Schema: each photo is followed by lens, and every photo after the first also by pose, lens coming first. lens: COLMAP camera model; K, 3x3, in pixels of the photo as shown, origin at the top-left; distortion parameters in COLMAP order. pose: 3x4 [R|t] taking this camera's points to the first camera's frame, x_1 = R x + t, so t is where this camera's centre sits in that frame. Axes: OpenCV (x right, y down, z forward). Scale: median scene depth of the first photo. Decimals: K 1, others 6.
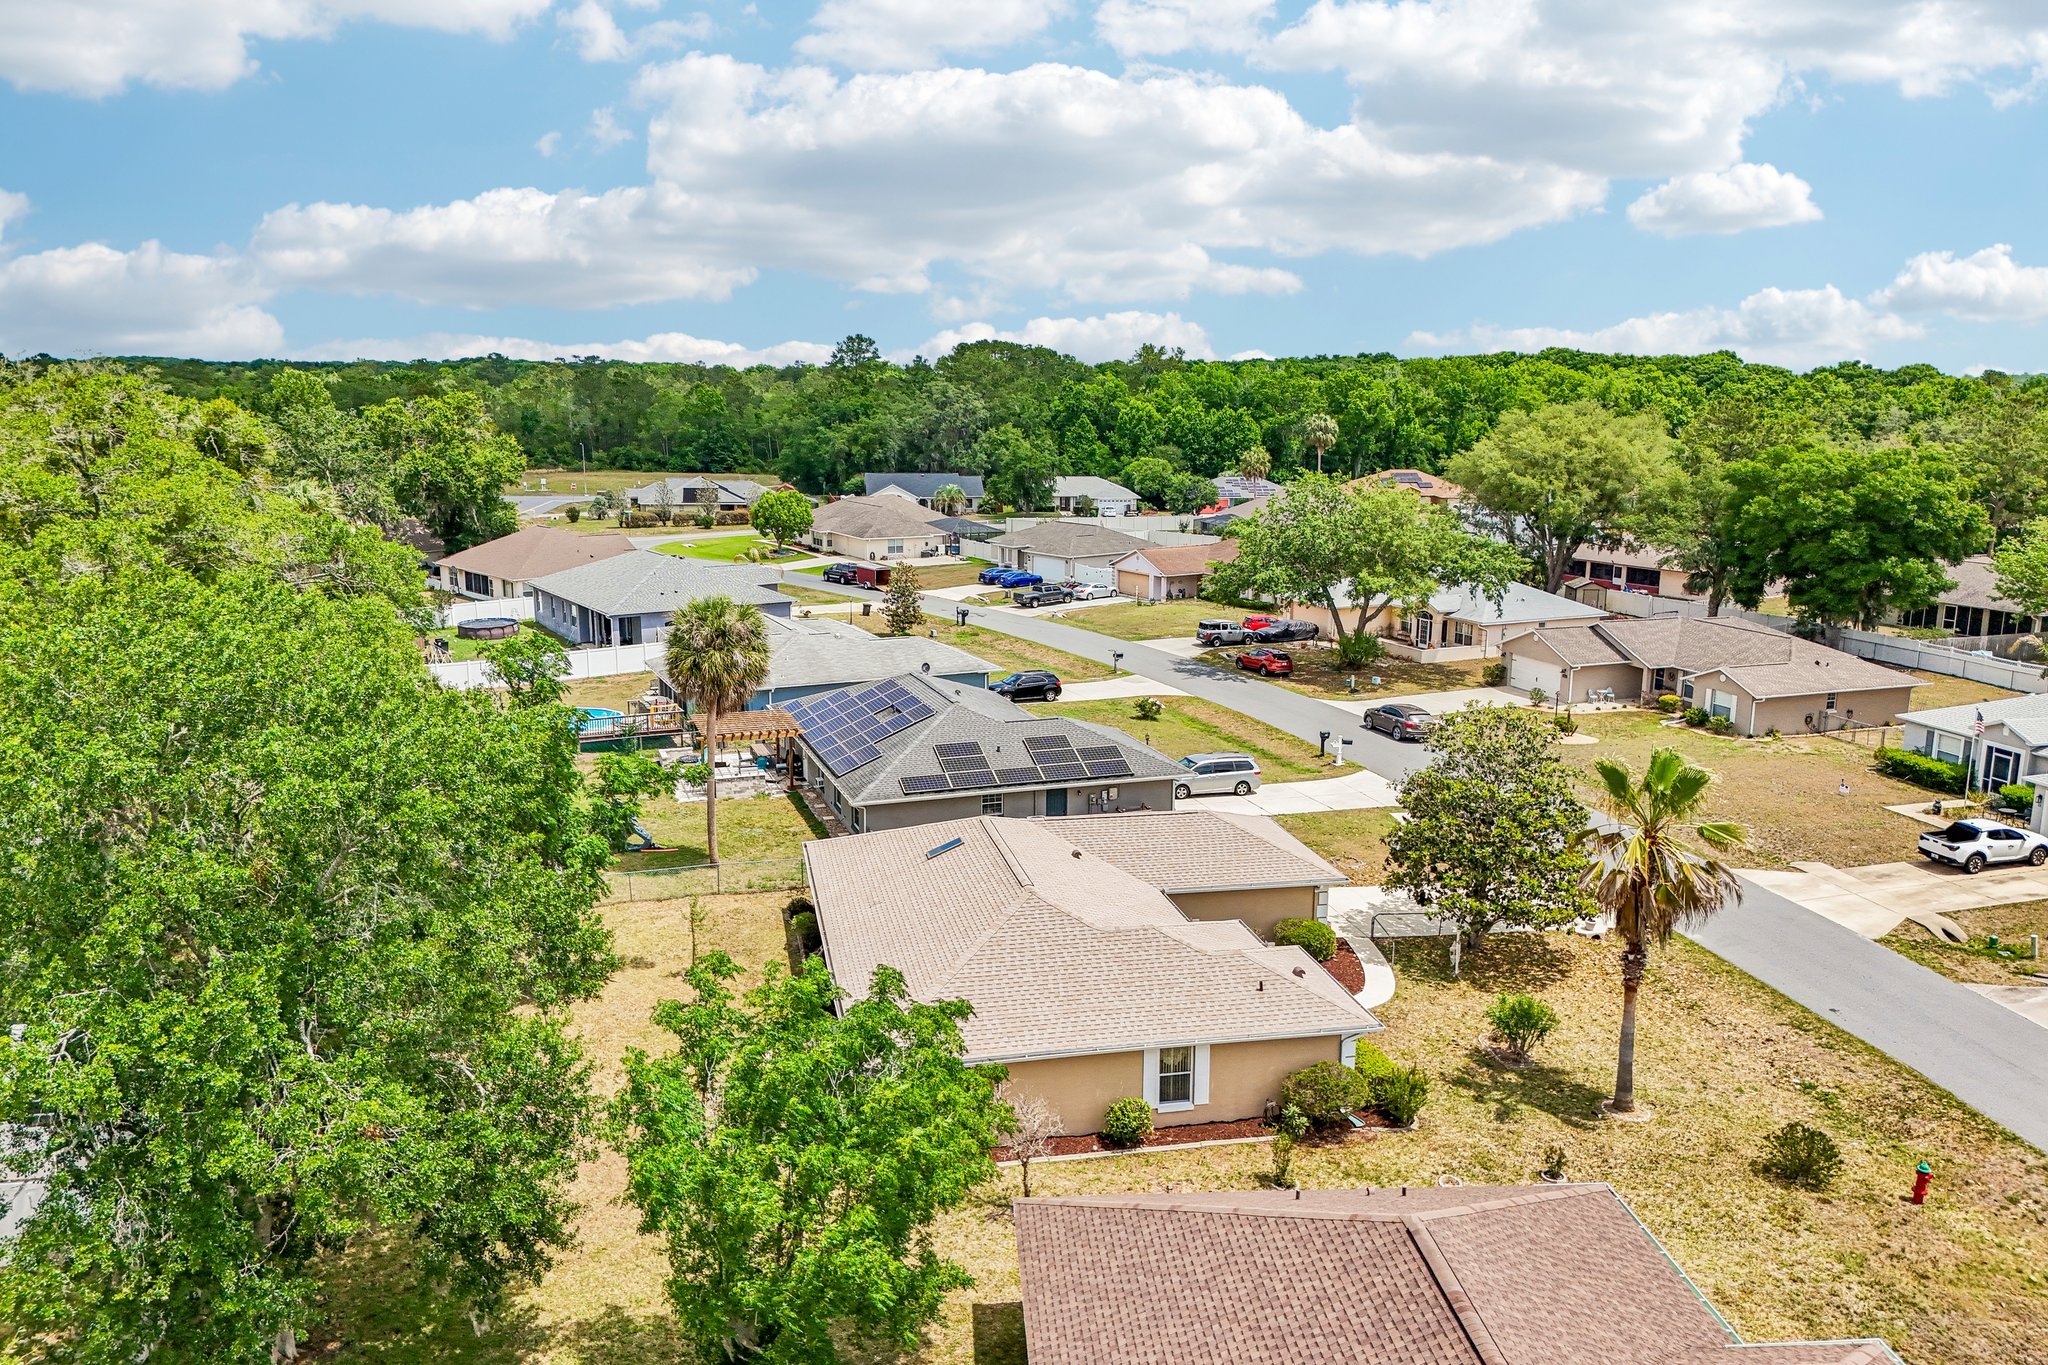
lens RADIAL K [[1487.9, 0, 997.1], [0, 1487.9, 683.2], [0, 0, 1]] dist [0.000319, -0.003261]
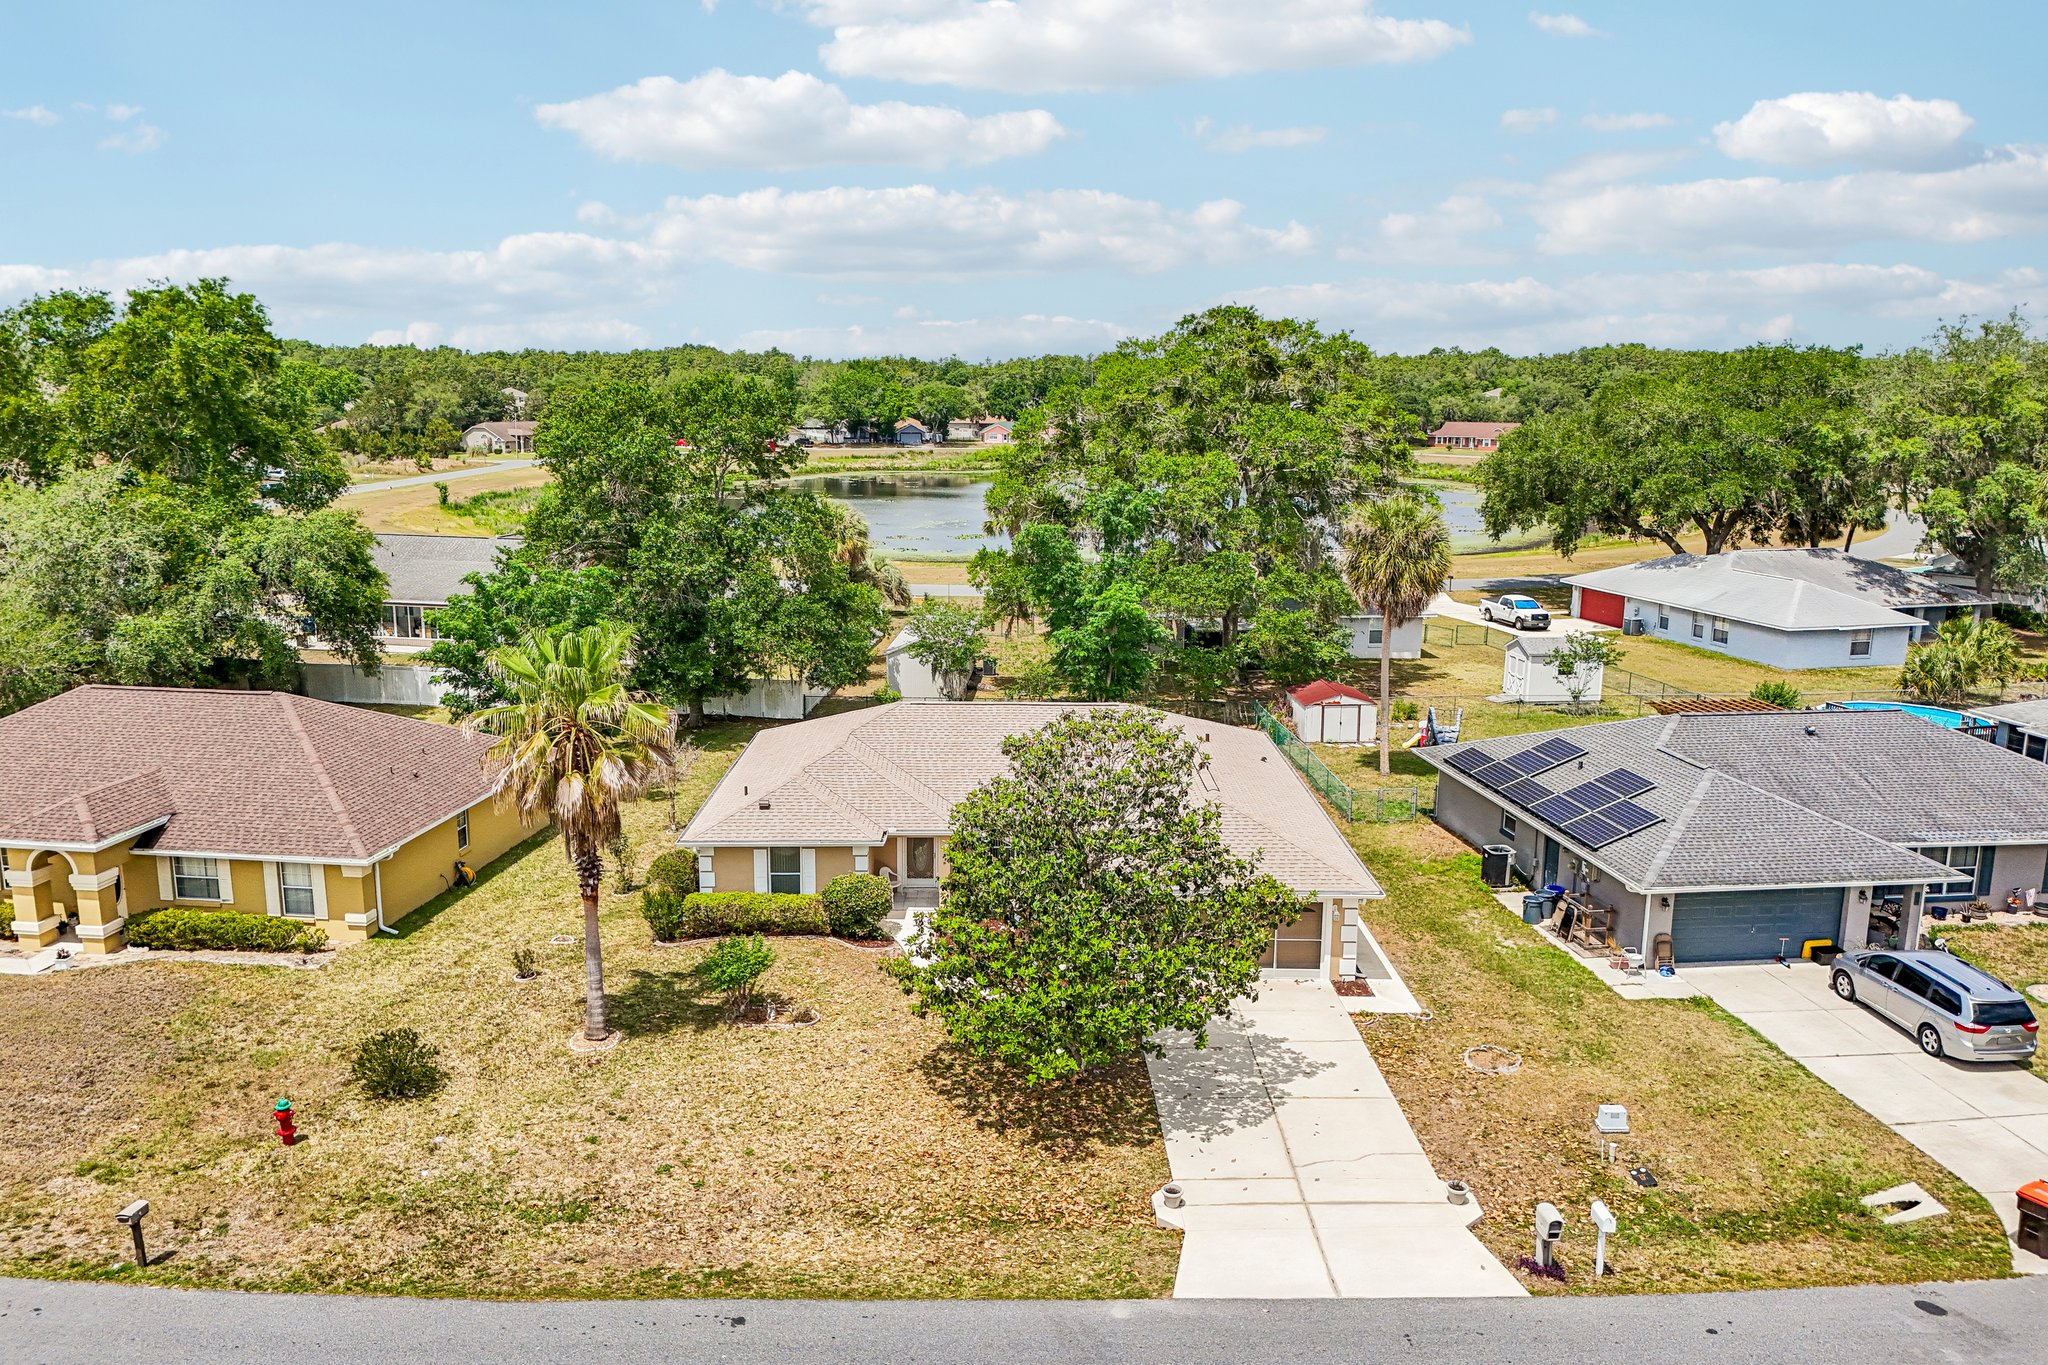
lens RADIAL K [[1502.5, 0, 1024.0], [0, 1502.5, 682.5], [0, 0, 1]] dist [0.059831, -0.058190]
pose [[-0.166887, 0.194475, -0.966606, 1.184470], [-0.200960, 0.953067, 0.226447, -0.166363], [0.965279, 0.232040, -0.119973, 1.278730]]
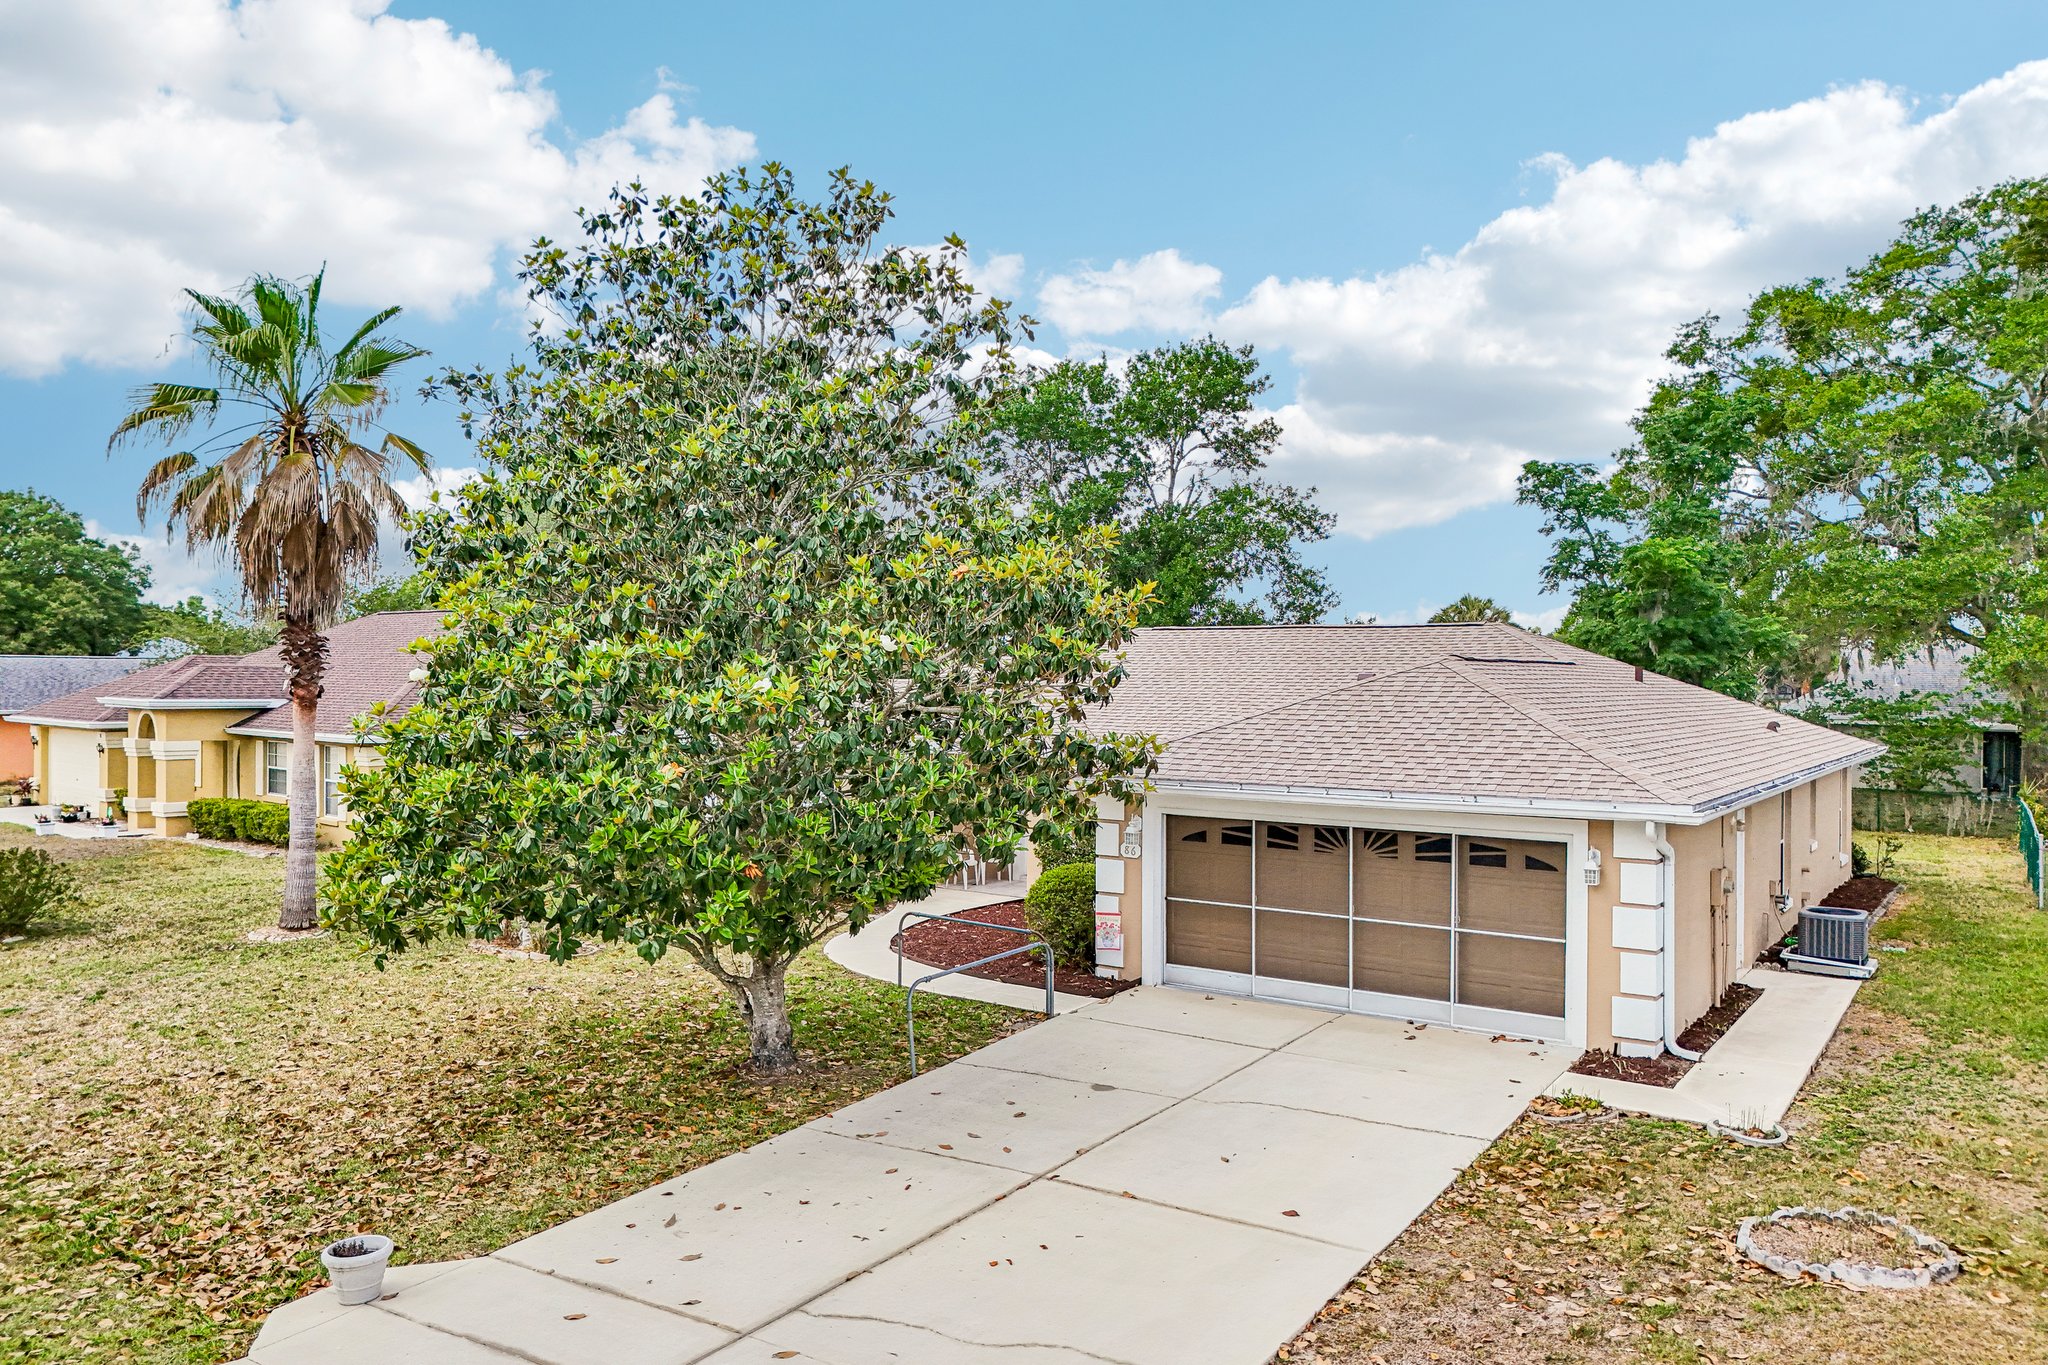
lens RADIAL K [[1502.5, 0, 1024.0], [0, 1502.5, 682.5], [0, 0, 1]] dist [0.059831, -0.058190]
pose [[-0.701404, 0.000927, -0.712763, 0.627151], [-0.144297, 0.979108, 0.143271, 0.070630], [0.698004, 0.203340, -0.686617, 1.540387]]
